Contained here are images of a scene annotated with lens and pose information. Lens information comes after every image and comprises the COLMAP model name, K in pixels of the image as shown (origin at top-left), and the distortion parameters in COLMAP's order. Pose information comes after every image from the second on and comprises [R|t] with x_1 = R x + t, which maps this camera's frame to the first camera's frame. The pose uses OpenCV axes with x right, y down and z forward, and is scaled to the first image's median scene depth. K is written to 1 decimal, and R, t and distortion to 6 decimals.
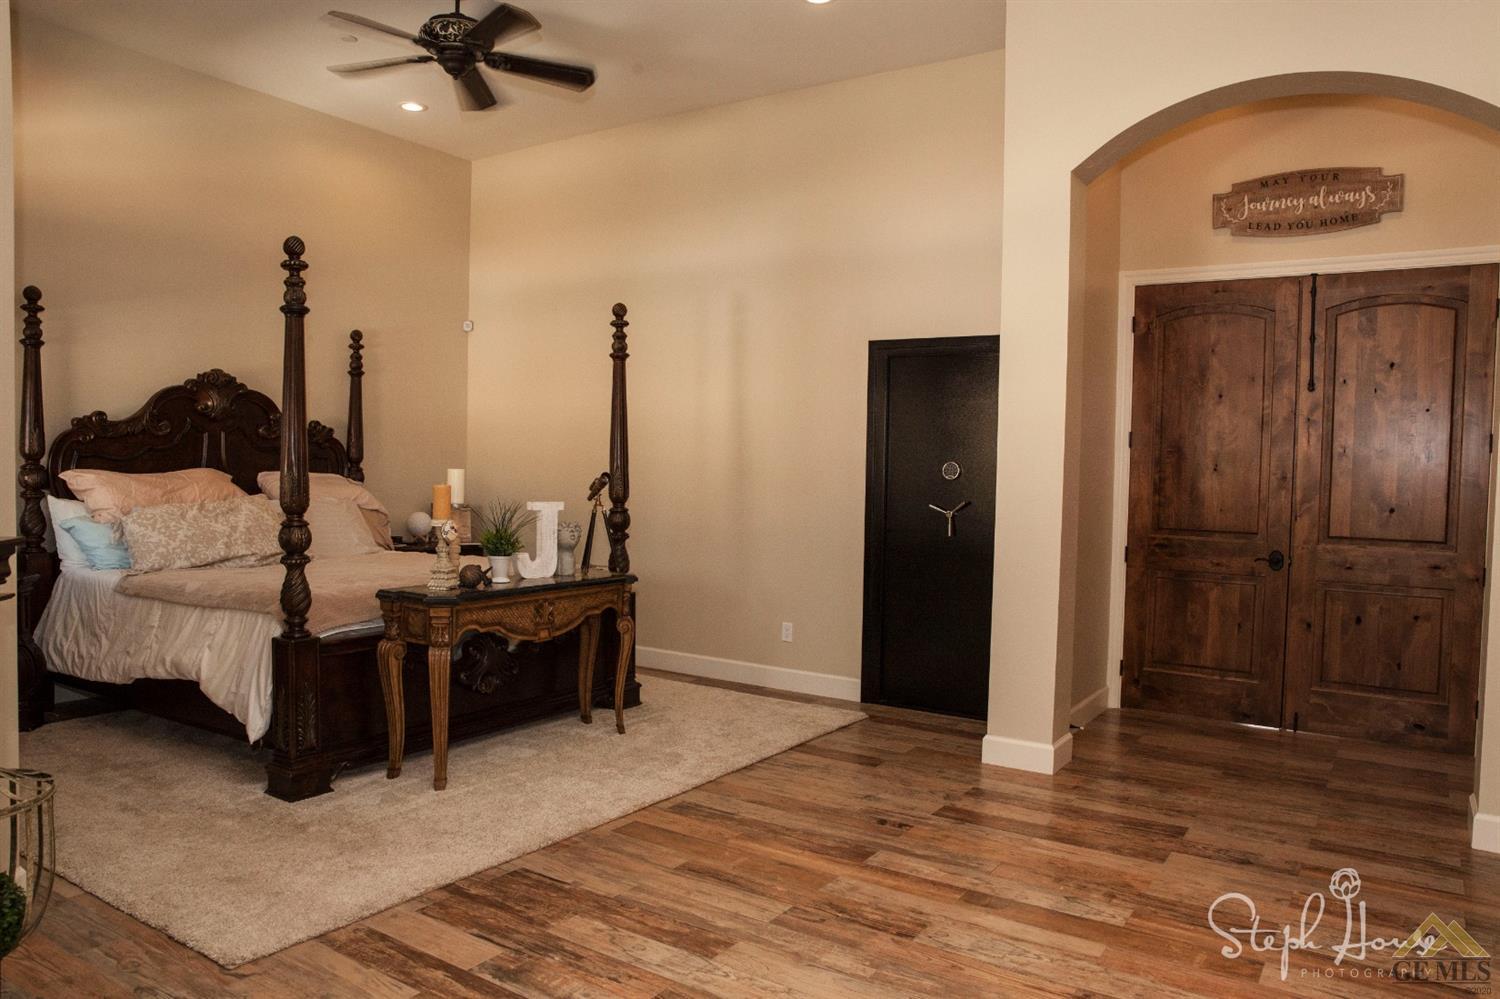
lens RADIAL K [[1033.2, 0, 750.0], [0, 1033.2, 499.5], [0, 0, 1]] dist [-0.095181, 0.066693]
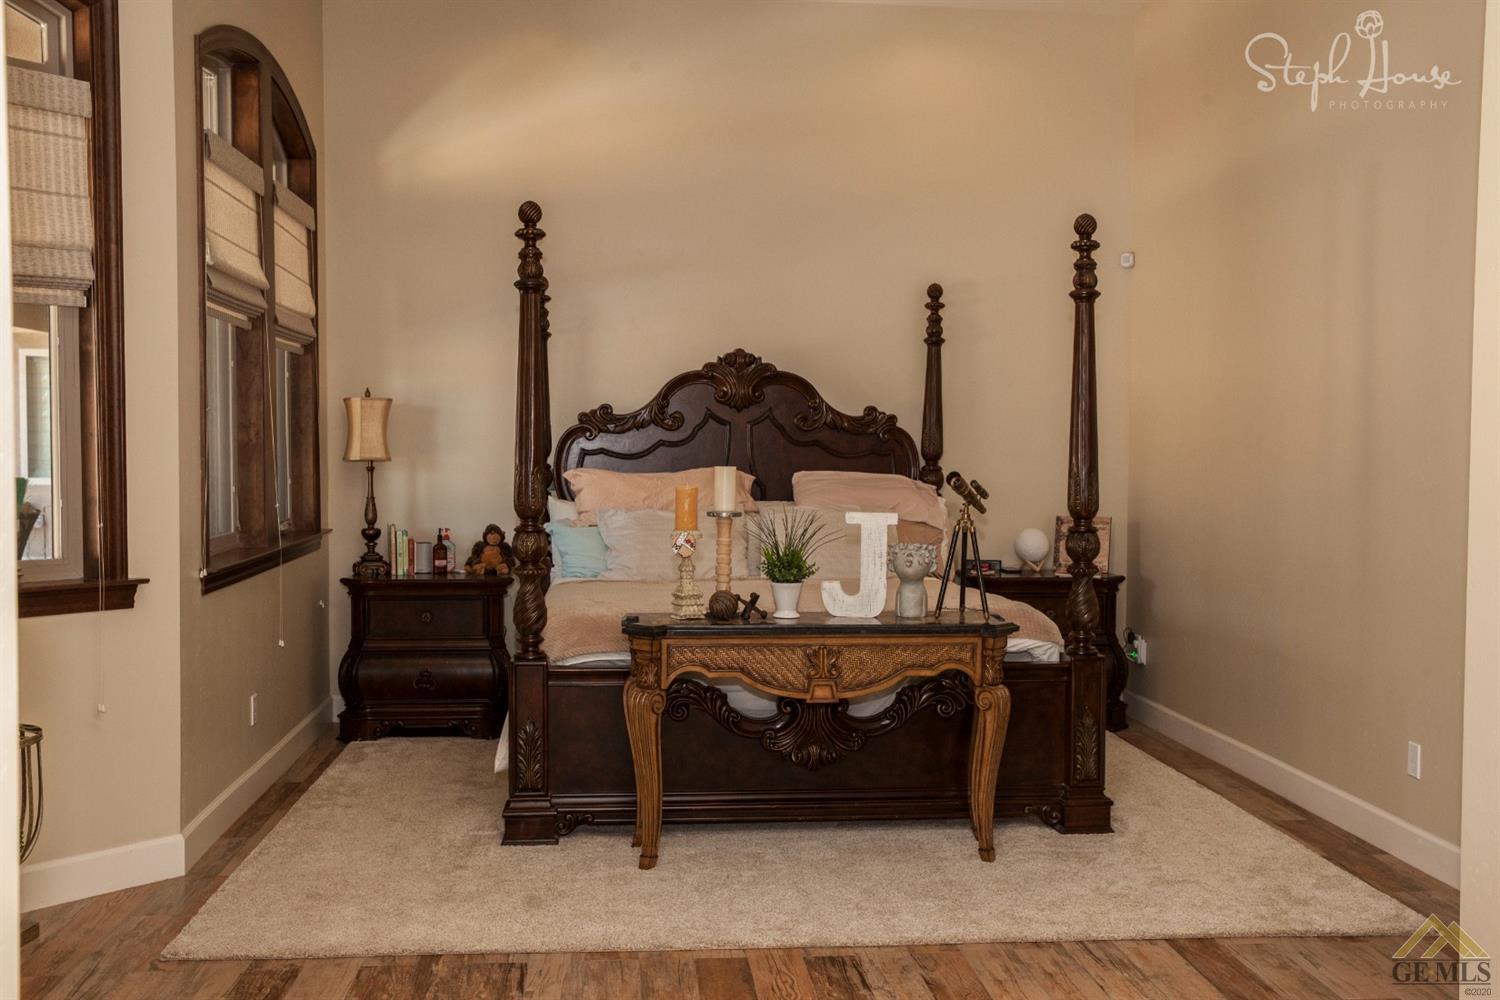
lens RADIAL K [[1514.3, 0, 750.0], [0, 1514.3, 500.0], [0, 0, 1]] dist [0.013488, 0.007221]
pose [[0.635308, 0.013689, -0.772137, 0.578488], [-0.021140, 0.999776, 0.000331, -0.005212], [0.771969, 0.016113, 0.635455, 0.265340]]
